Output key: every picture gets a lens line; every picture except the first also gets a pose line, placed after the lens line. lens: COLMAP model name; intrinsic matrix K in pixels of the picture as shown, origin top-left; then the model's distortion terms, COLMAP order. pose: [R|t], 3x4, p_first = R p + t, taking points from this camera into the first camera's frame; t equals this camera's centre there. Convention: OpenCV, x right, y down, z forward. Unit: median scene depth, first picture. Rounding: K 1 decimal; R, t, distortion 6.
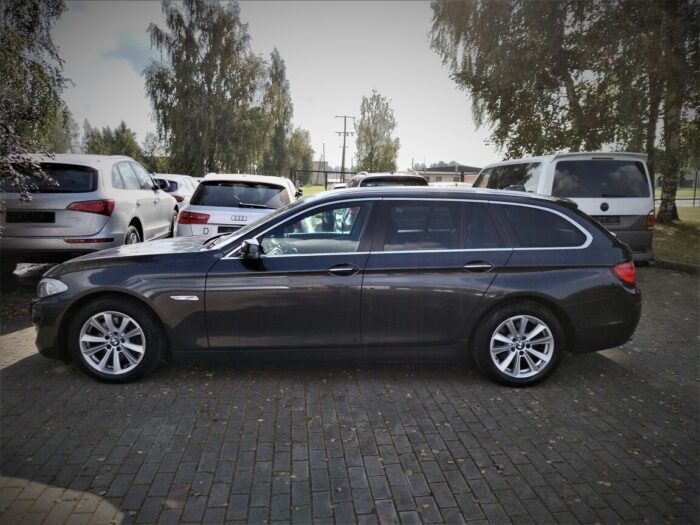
lens RADIAL K [[514.9, 0, 348.9], [0, 514.9, 260.8], [0, 0, 1]] dist [0.012500, -0.014111]
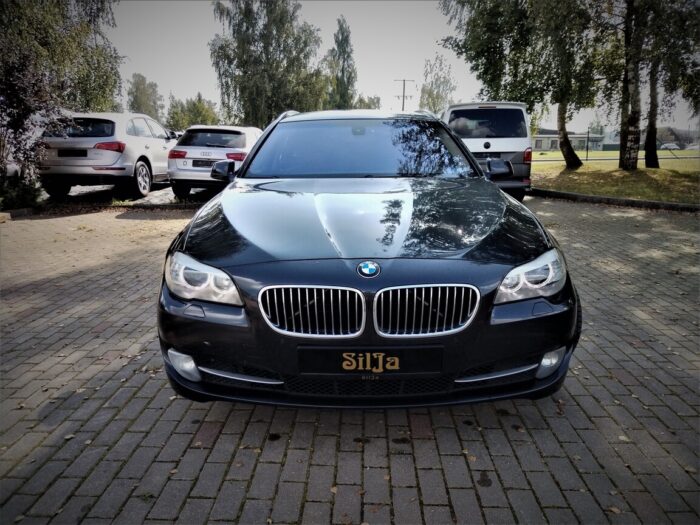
lens RADIAL K [[514.9, 0, 351.4], [0, 514.9, 264.6], [0, 0, 1]] dist [0.012500, -0.014111]
pose [[0.989130, 0.019016, -0.145808, 0.169601], [-0.008907, 0.997531, 0.069667, 0.050996], [0.146772, -0.067611, 0.986857, -0.163730]]
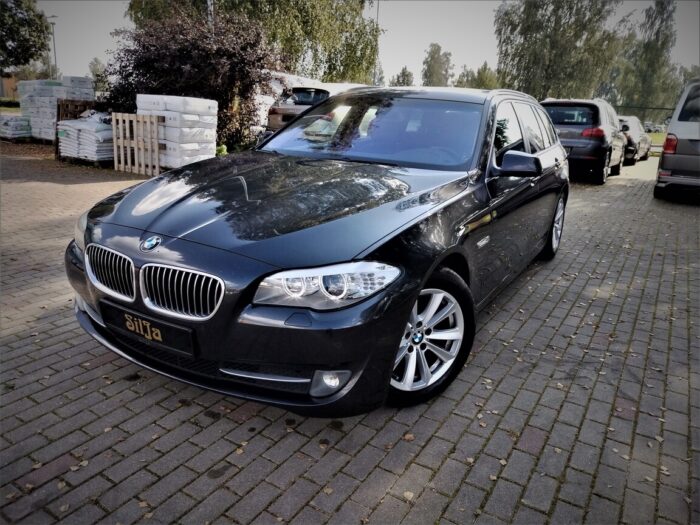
lens RADIAL K [[514.9, 0, 348.8], [0, 514.9, 269.6], [0, 0, 1]] dist [0.012500, -0.014111]
pose [[0.776442, 0.203094, -0.596565, 0.270104], [-0.127716, 0.977714, 0.166627, 0.039233], [0.617111, -0.053185, 0.785077, -0.116570]]
